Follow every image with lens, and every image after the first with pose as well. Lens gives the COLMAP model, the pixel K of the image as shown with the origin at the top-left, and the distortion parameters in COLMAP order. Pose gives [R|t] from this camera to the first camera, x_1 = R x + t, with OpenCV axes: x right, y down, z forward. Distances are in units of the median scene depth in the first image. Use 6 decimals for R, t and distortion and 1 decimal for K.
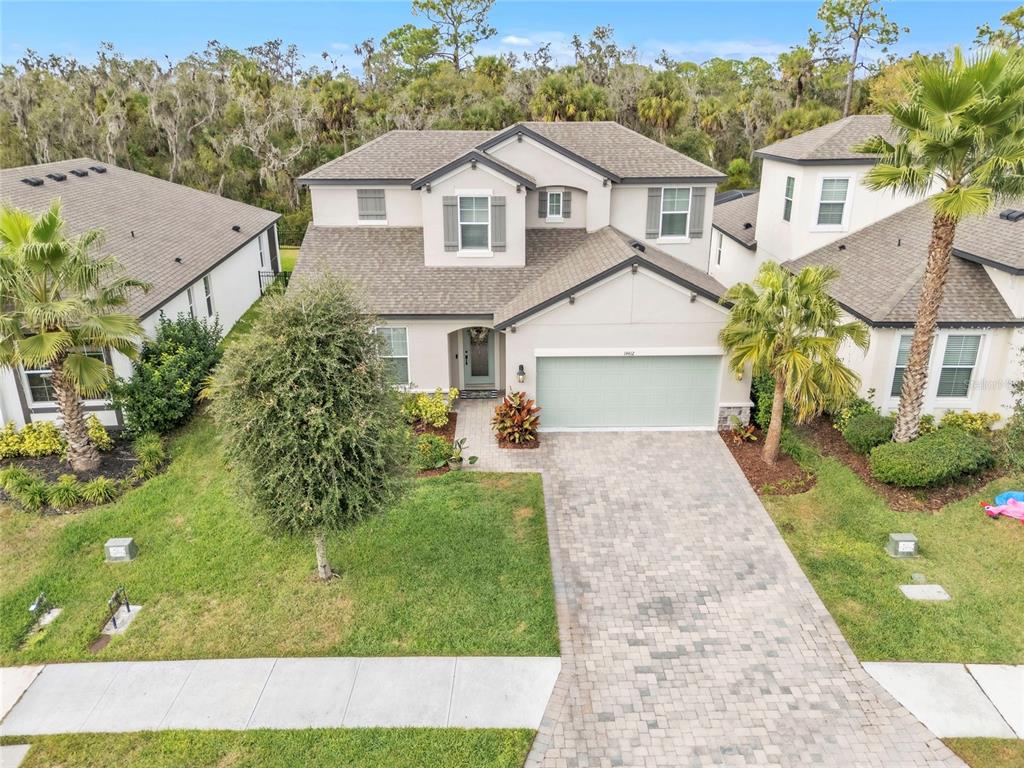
lens RADIAL K [[722.4, 0, 512.0], [0, 722.4, 384.0], [0, 0, 1]] dist [0.170279, 0.000002]
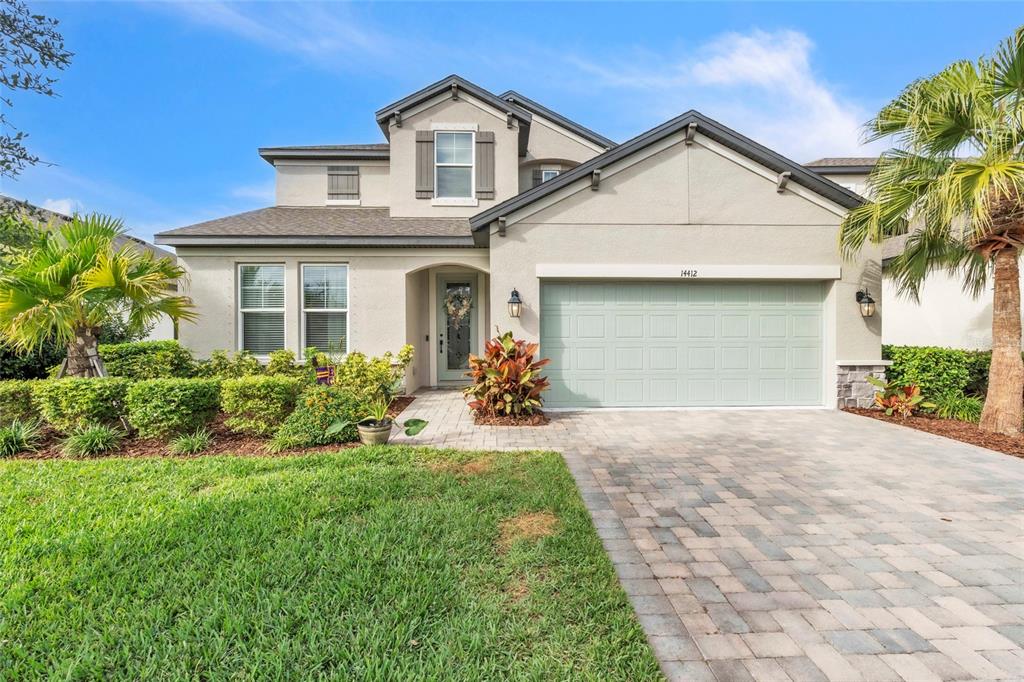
lens RADIAL K [[452.2, 0, 510.7], [0, 452.2, 349.0], [0, 0, 1]] dist [-0.001245, -0.000345]
pose [[0.999942, 0.000512, 0.010757, 0.005077], [0.002873, 0.950003, -0.312229, 0.138977], [-0.010379, 0.312242, 0.949946, 0.656652]]
